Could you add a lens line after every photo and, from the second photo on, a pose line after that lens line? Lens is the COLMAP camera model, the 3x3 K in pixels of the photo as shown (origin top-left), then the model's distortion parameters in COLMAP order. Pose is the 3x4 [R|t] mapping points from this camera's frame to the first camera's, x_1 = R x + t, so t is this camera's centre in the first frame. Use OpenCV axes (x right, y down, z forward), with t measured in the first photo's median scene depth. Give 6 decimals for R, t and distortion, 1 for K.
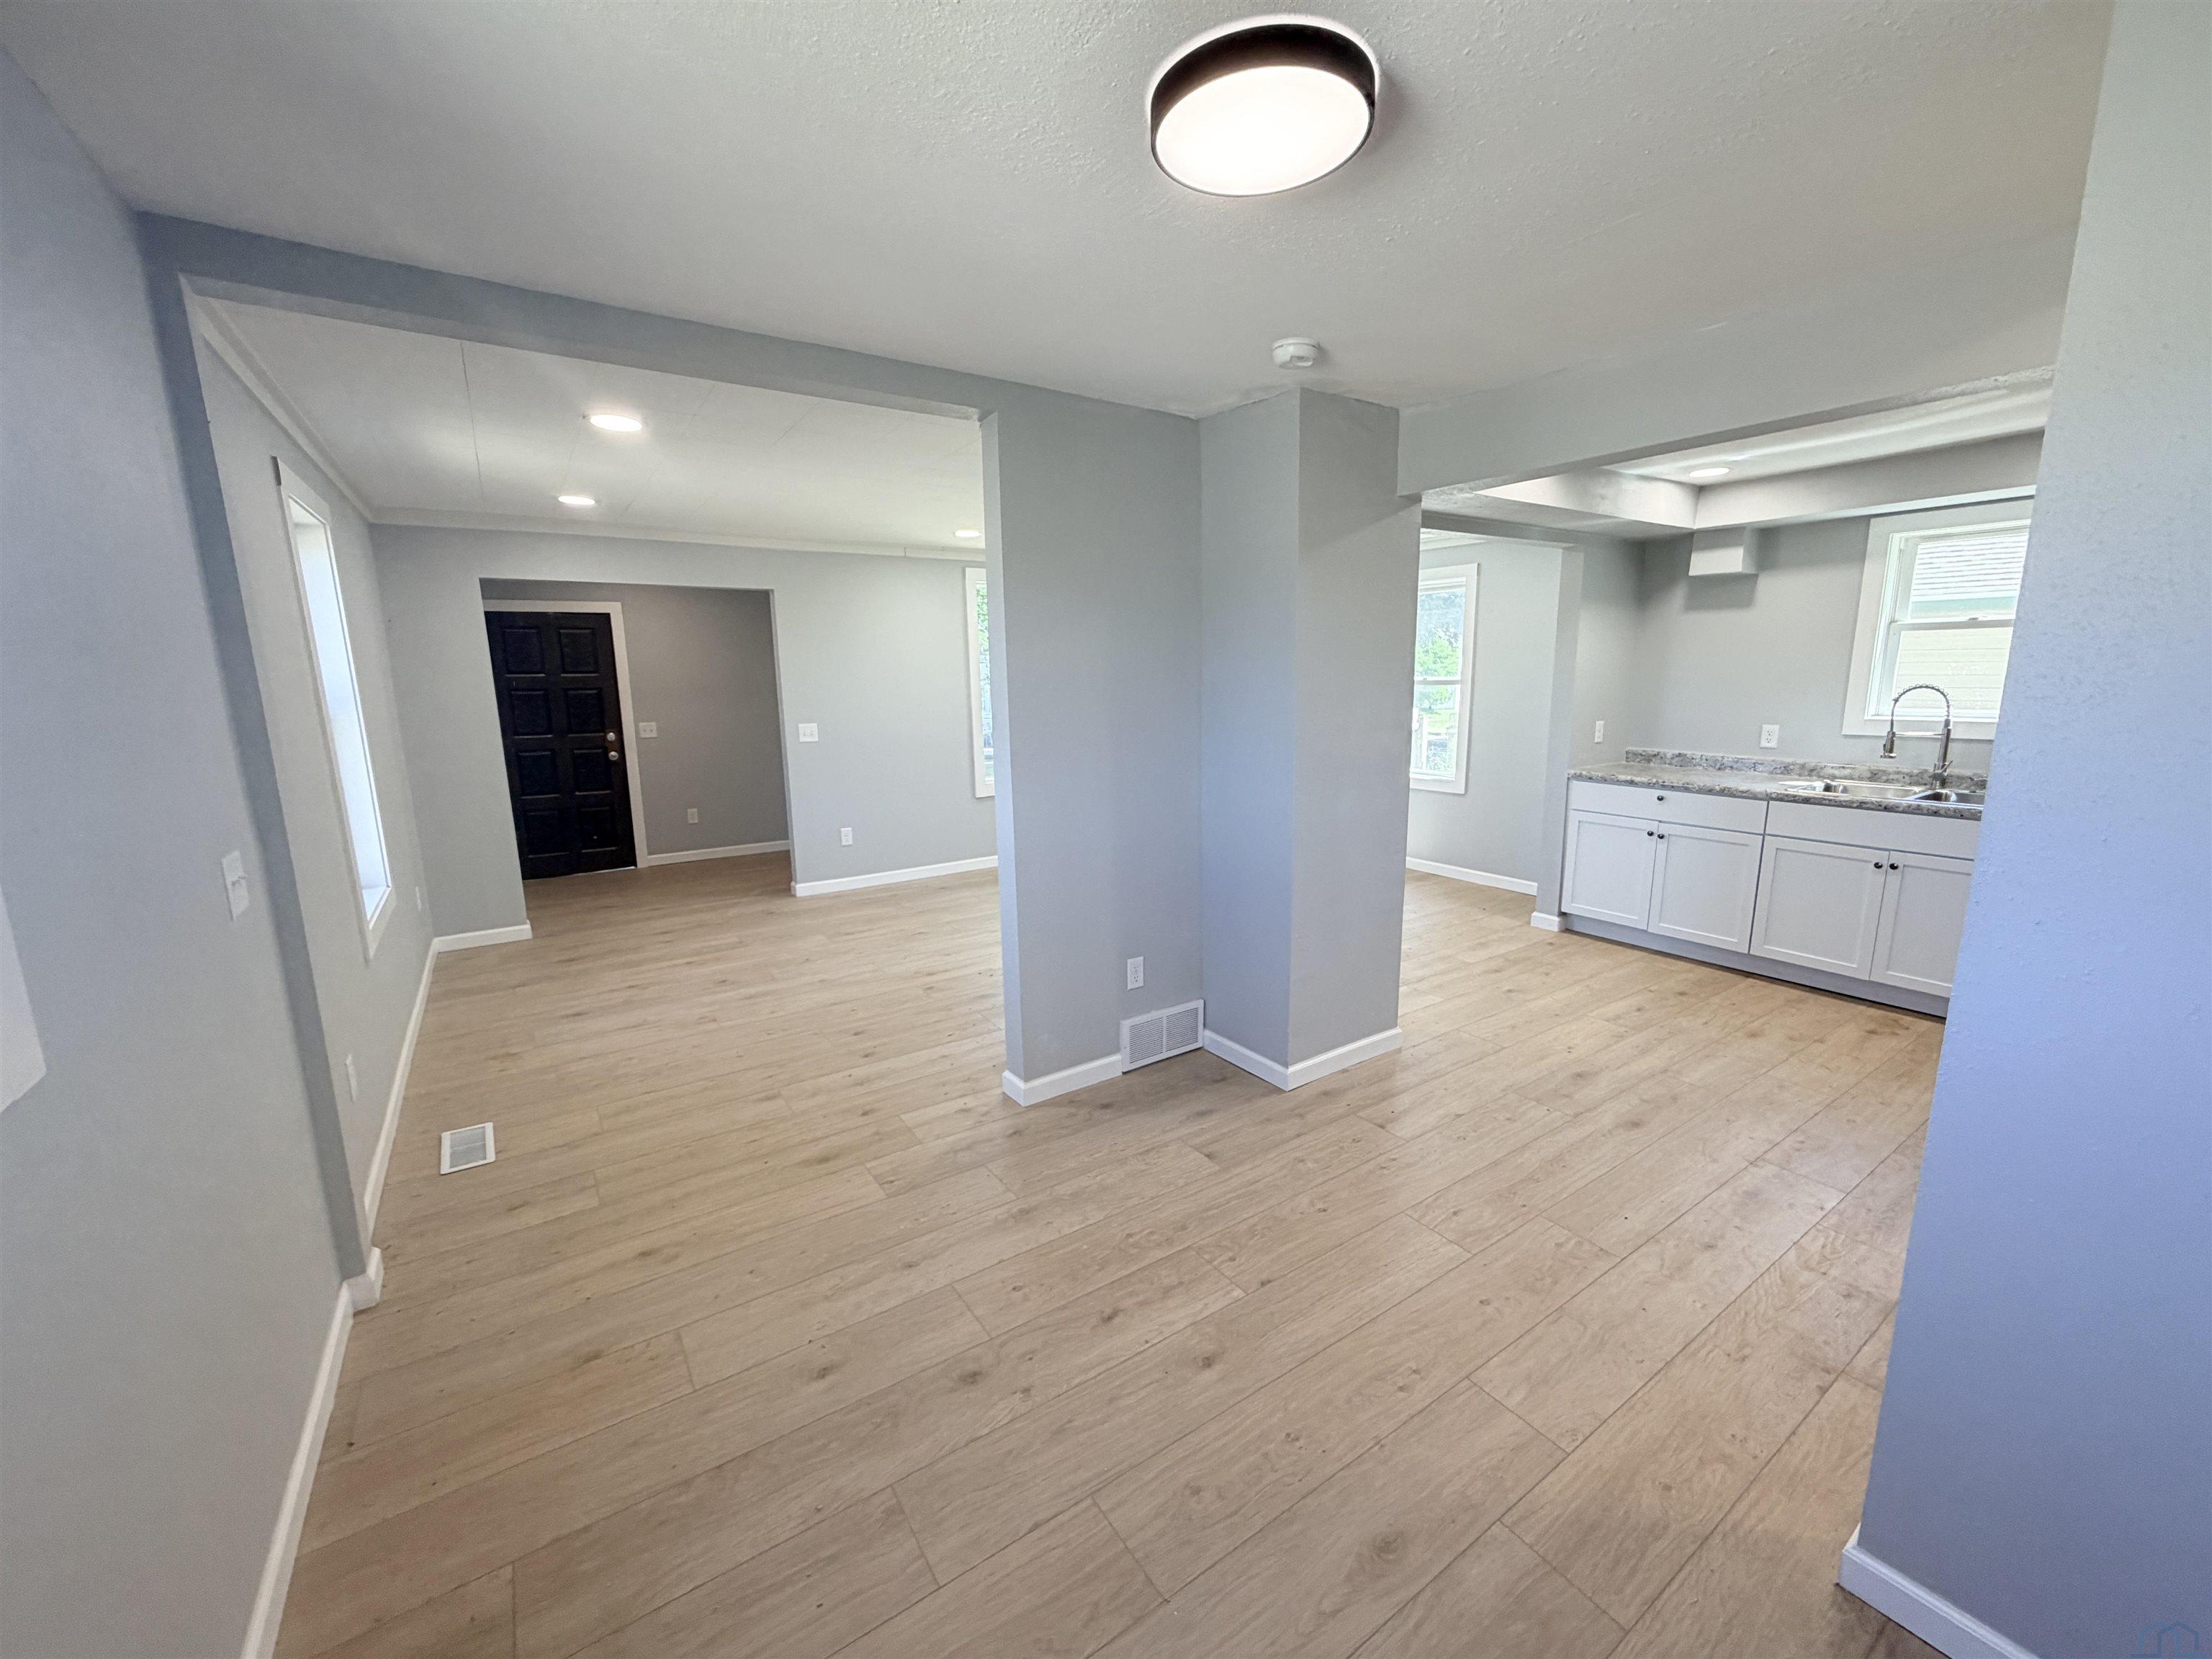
lens RADIAL K [[875.9, 0, 1104.0], [0, 875.9, 833.0], [0, 0, 1]] dist [0.000814, -0.000498]
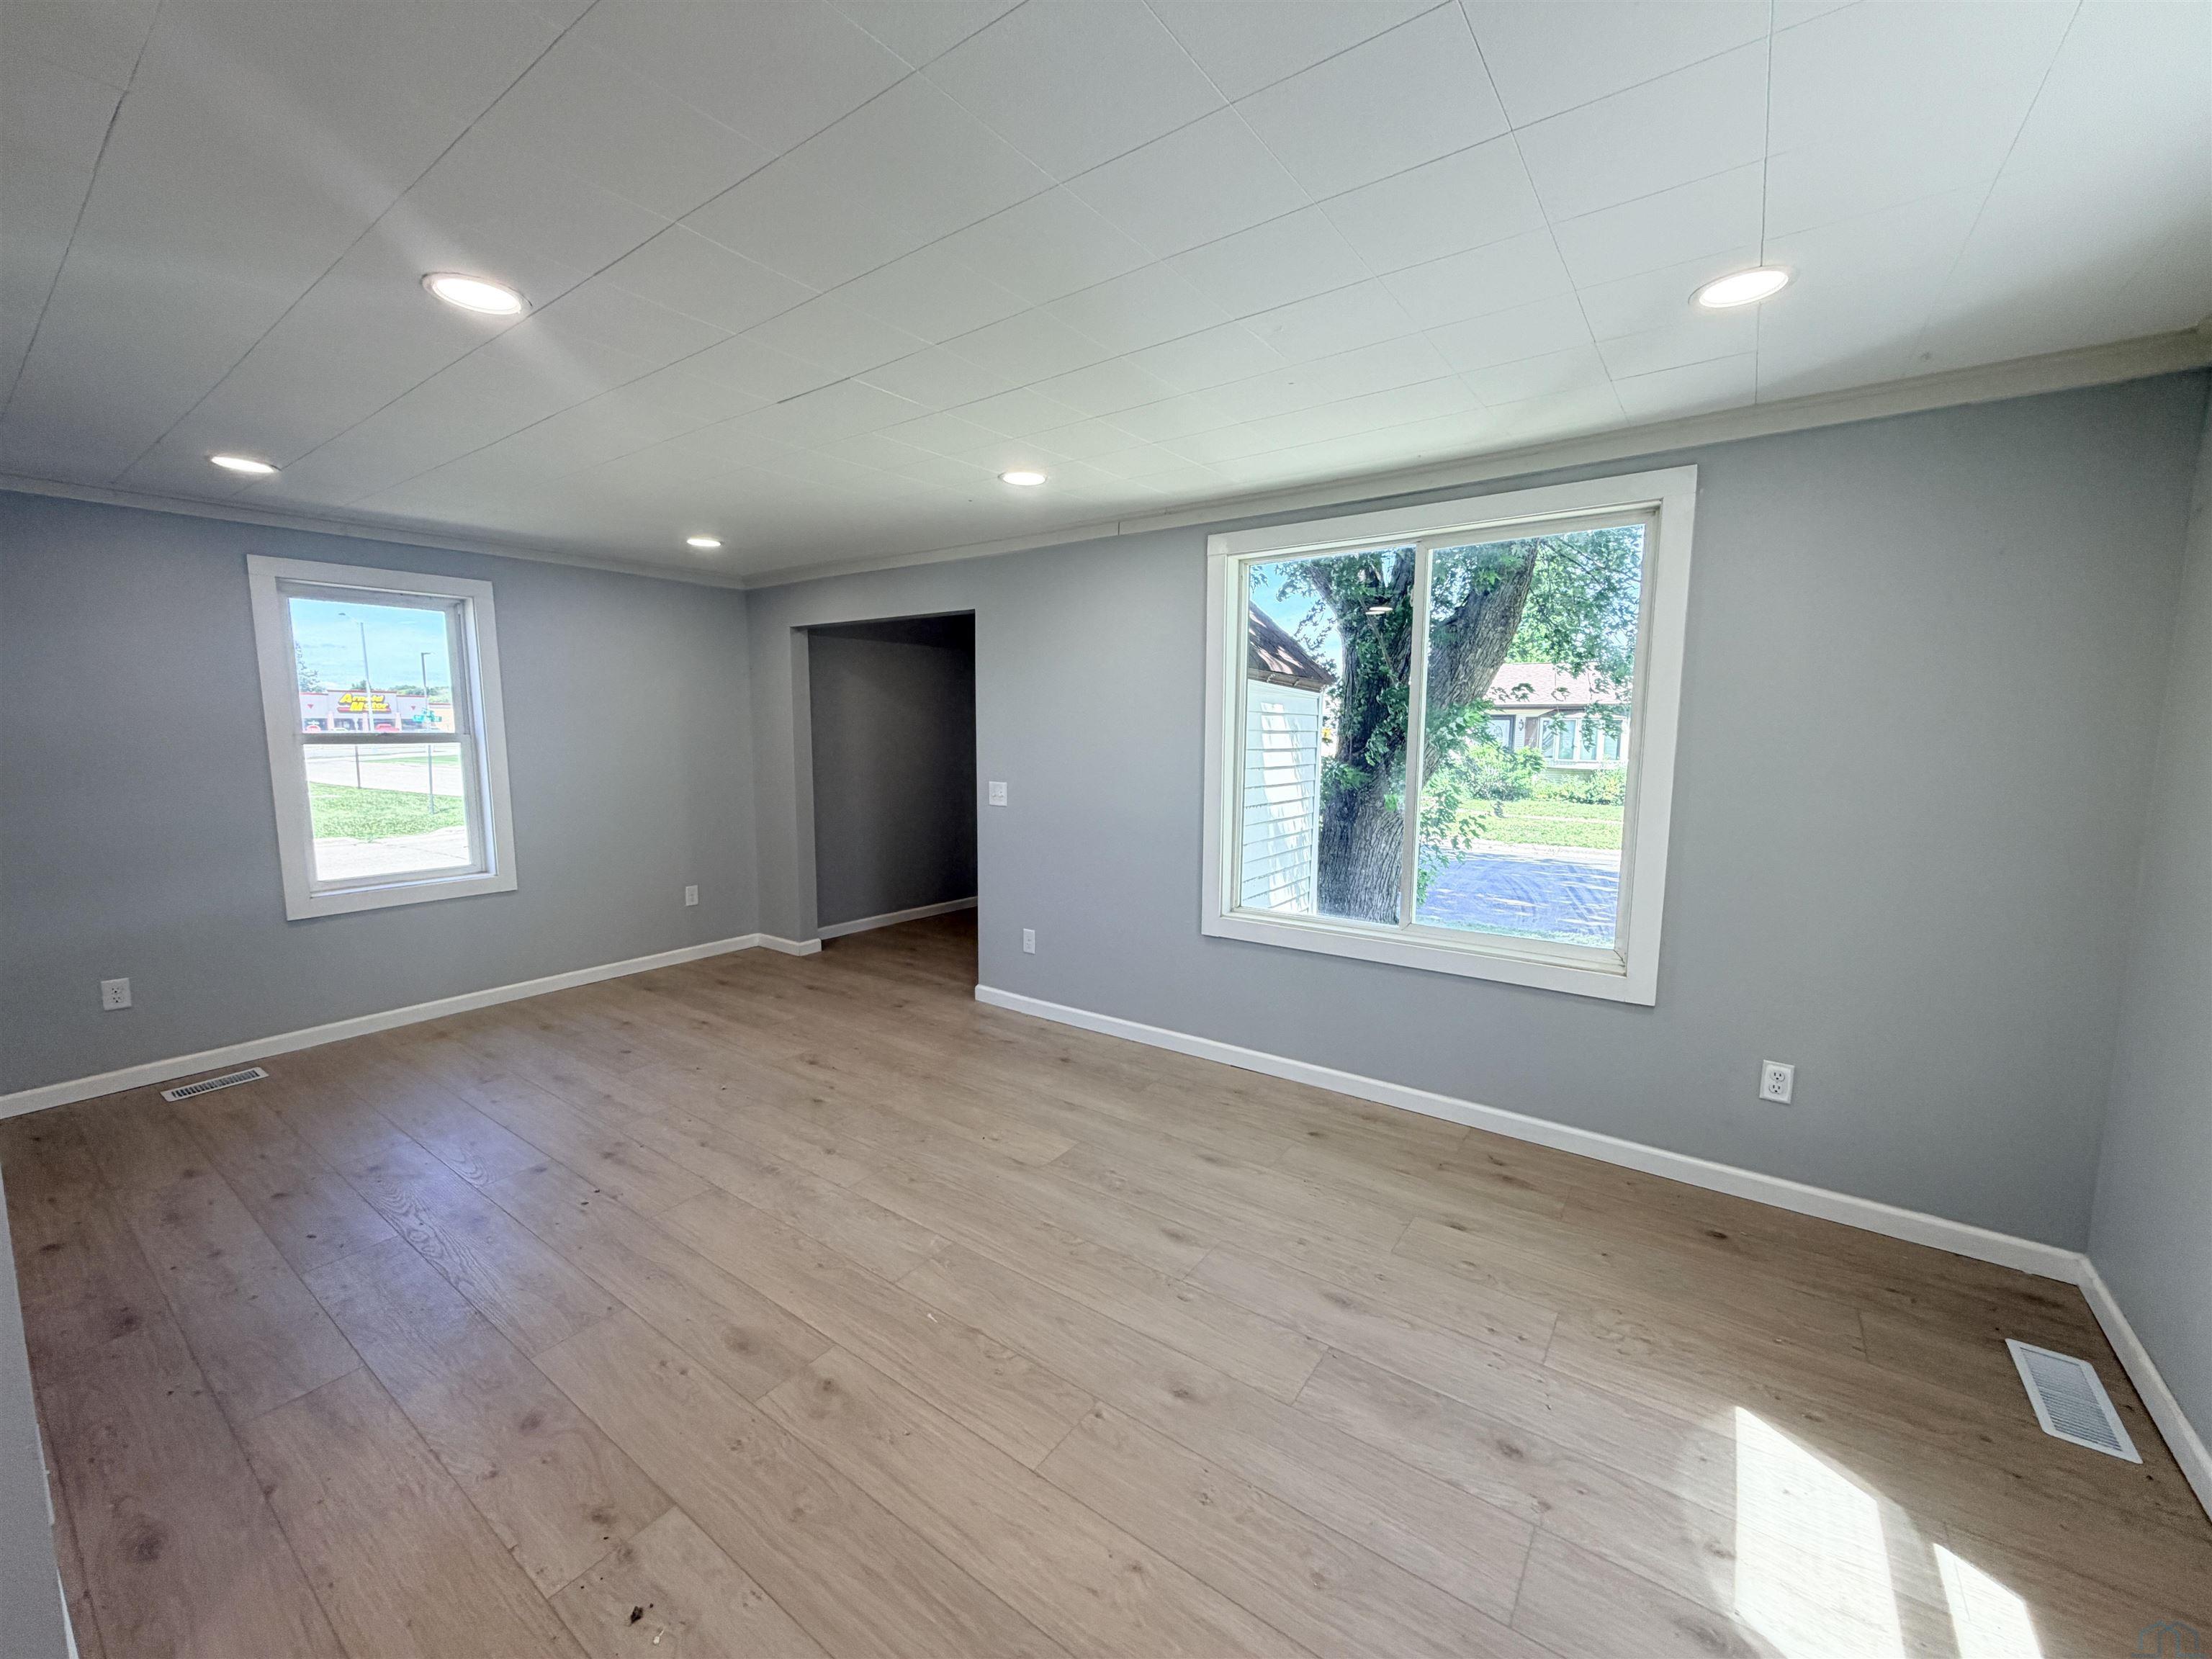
lens RADIAL K [[875.9, 0, 1103.9], [0, 875.9, 831.4], [0, 0, 1]] dist [0.000814, -0.000498]
pose [[0.346032, 0.129528, -0.929238, 0.548887], [-0.181840, 0.980903, 0.069016, -0.206564], [0.920432, 0.145090, 0.362978, 1.106721]]
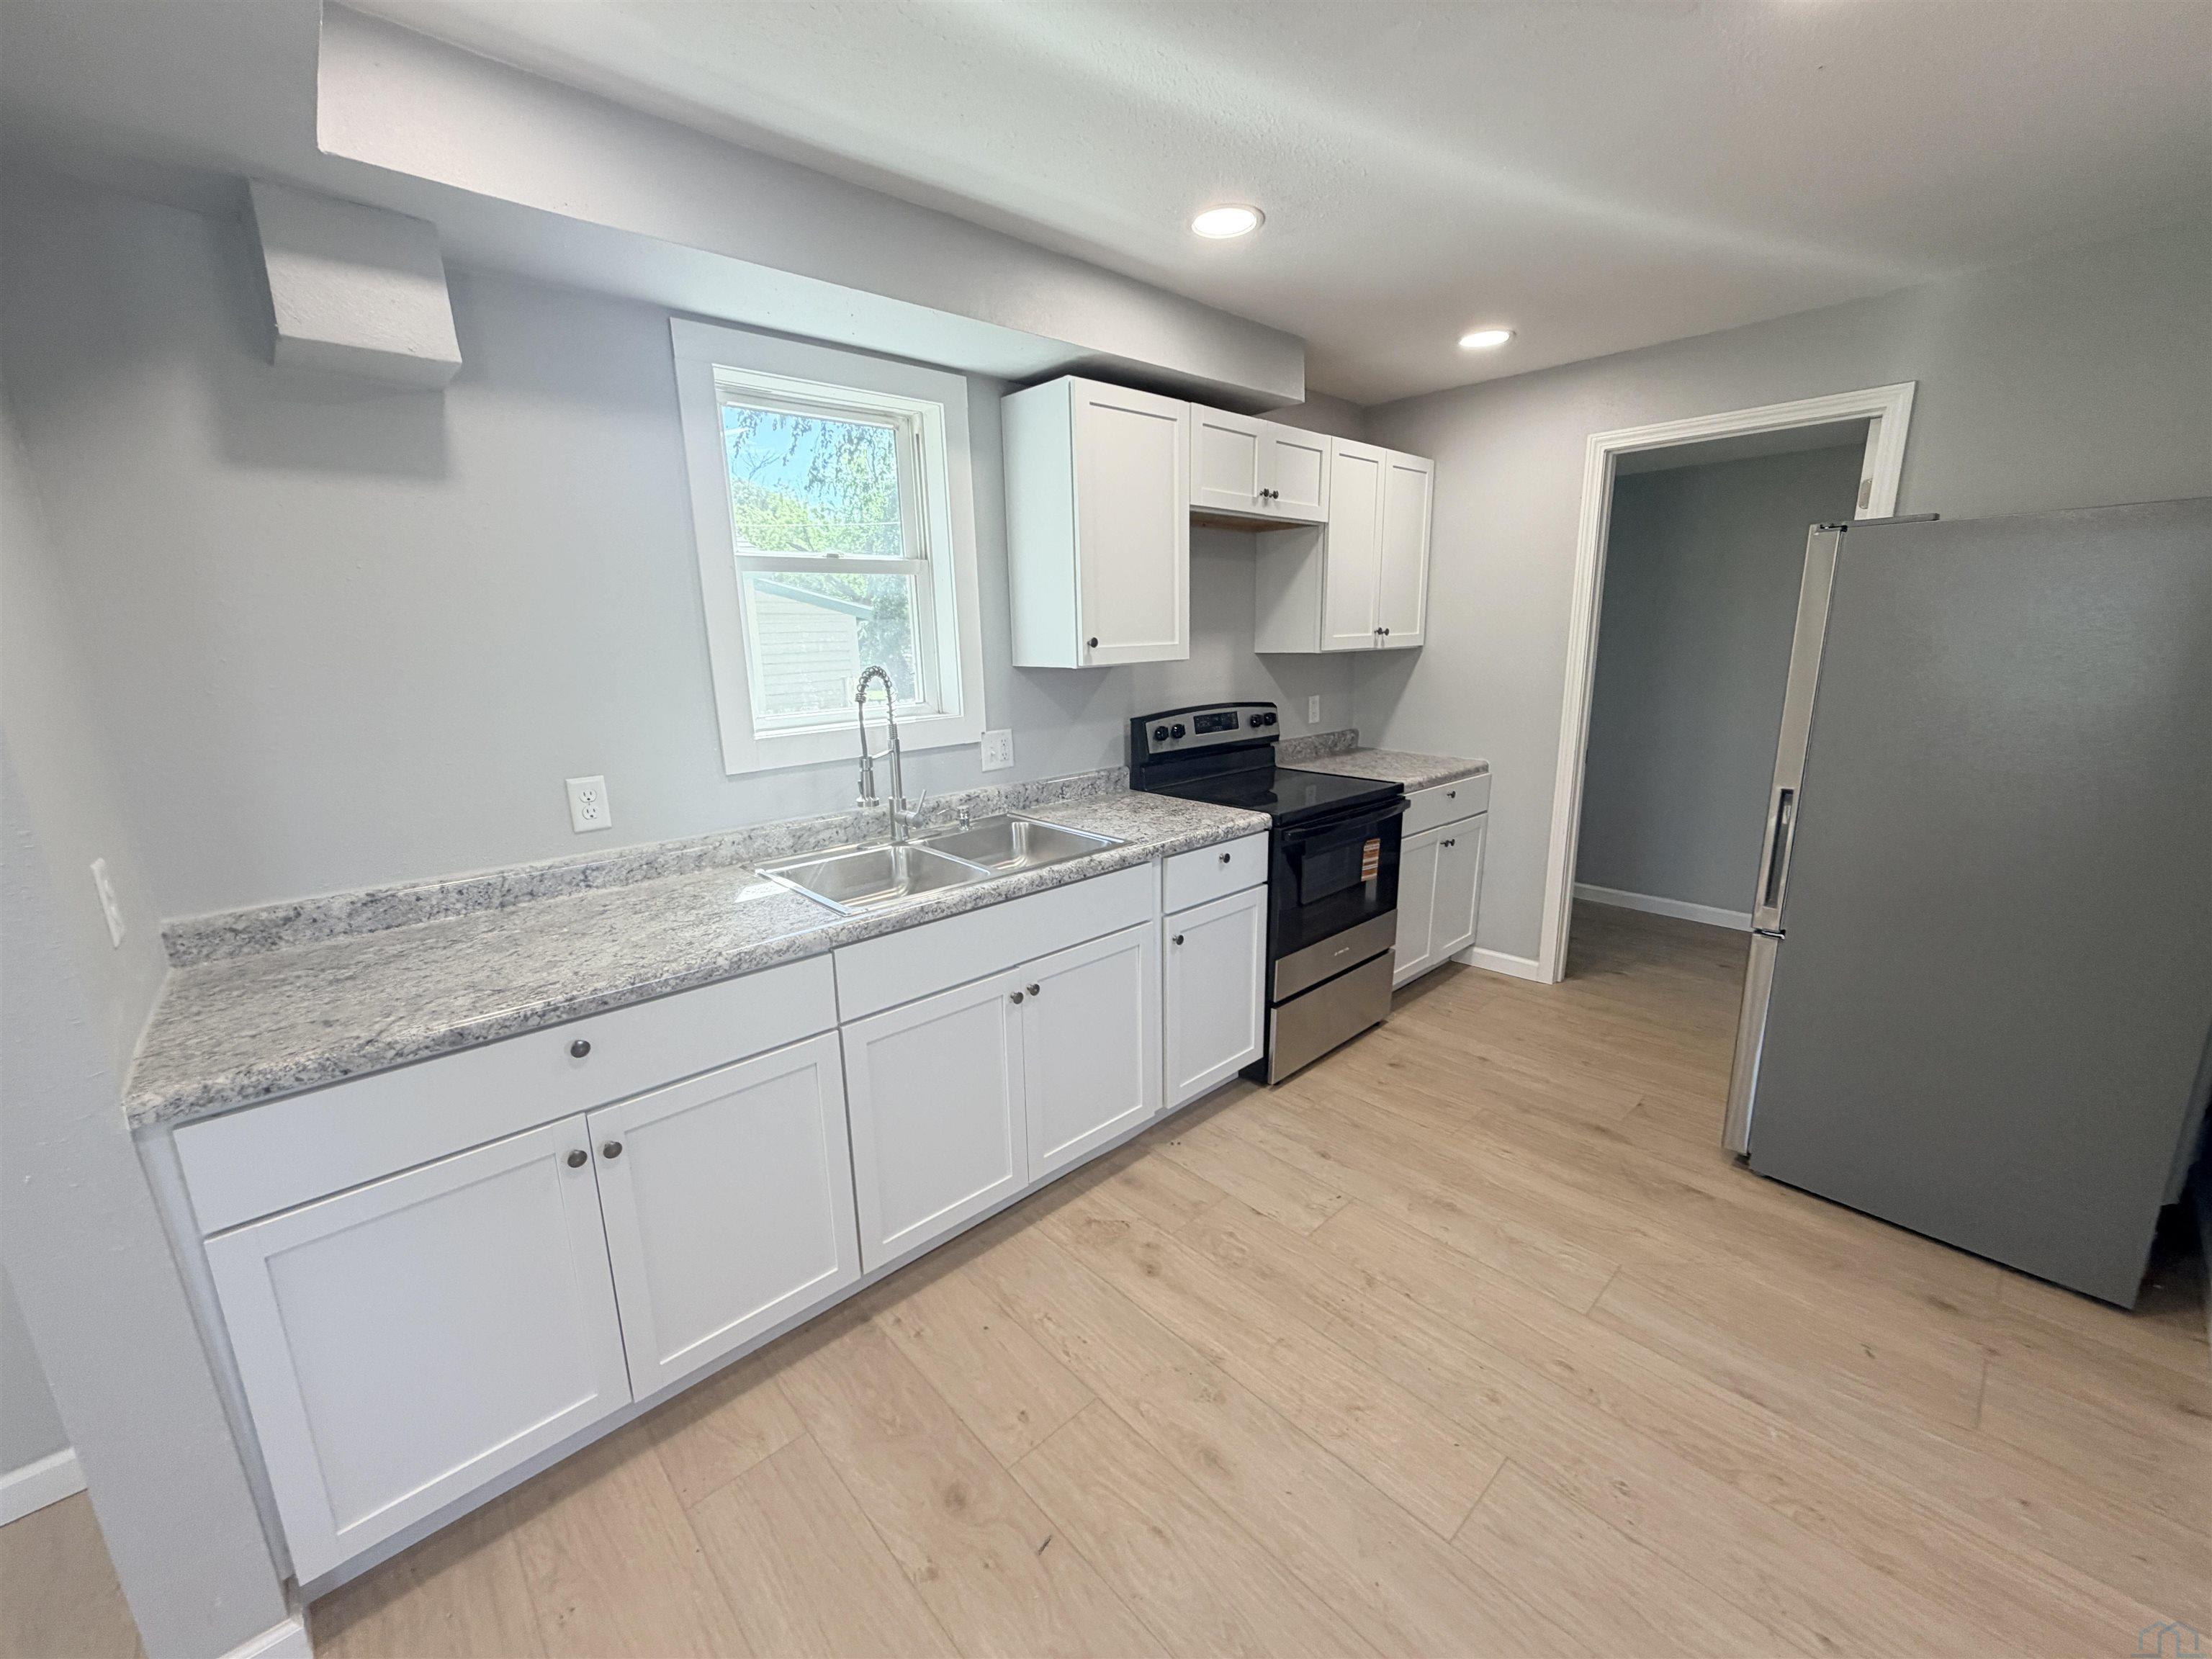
lens RADIAL K [[875.9, 0, 1097.7], [0, 875.9, 835.3], [0, 0, 1]] dist [0.000814, -0.000498]
pose [[-0.147786, -0.207989, 0.966902, 0.328749], [0.208341, 0.949153, 0.236015, -0.156187], [-0.966826, 0.236325, -0.096938, 0.866974]]
